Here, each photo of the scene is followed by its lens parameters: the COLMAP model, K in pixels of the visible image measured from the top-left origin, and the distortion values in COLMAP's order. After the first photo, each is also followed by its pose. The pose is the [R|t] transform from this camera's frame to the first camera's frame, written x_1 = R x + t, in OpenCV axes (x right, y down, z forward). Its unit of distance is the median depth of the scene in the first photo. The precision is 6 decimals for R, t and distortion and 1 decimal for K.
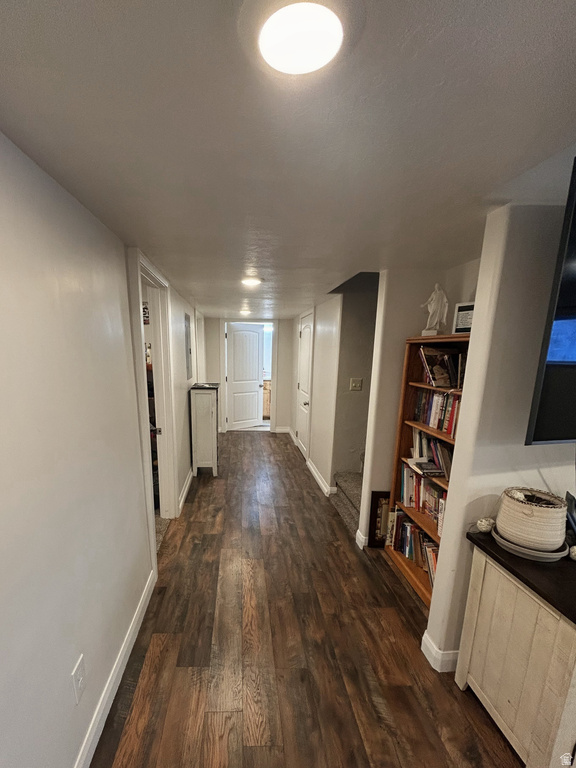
lens RADIAL K [[308.3, 0, 287.3], [0, 308.3, 382.8], [0, 0, 1]] dist [-0.009325, -0.000069]
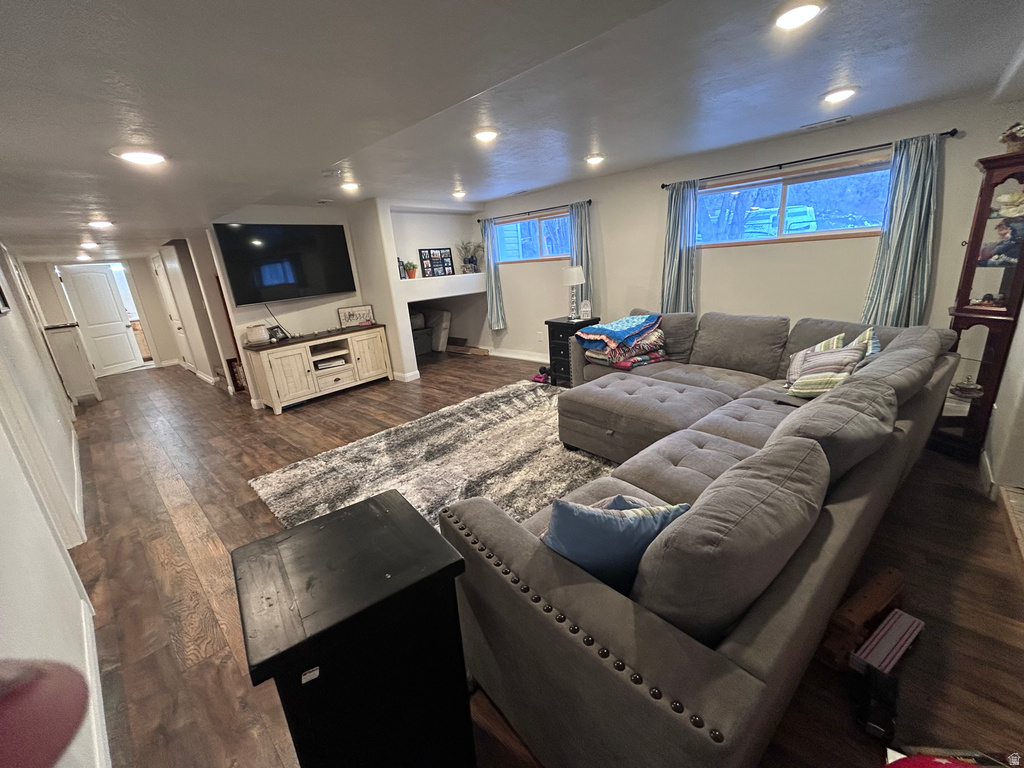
lens RADIAL K [[411.0, 0, 545.6], [0, 411.0, 379.1], [0, 0, 1]] dist [-0.009325, -0.000069]
pose [[0.750931, -0.251350, 0.610676, 0.092002], [0.155273, 0.966011, 0.206669, 0.125271], [-0.641866, -0.060373, 0.764436, -1.000870]]
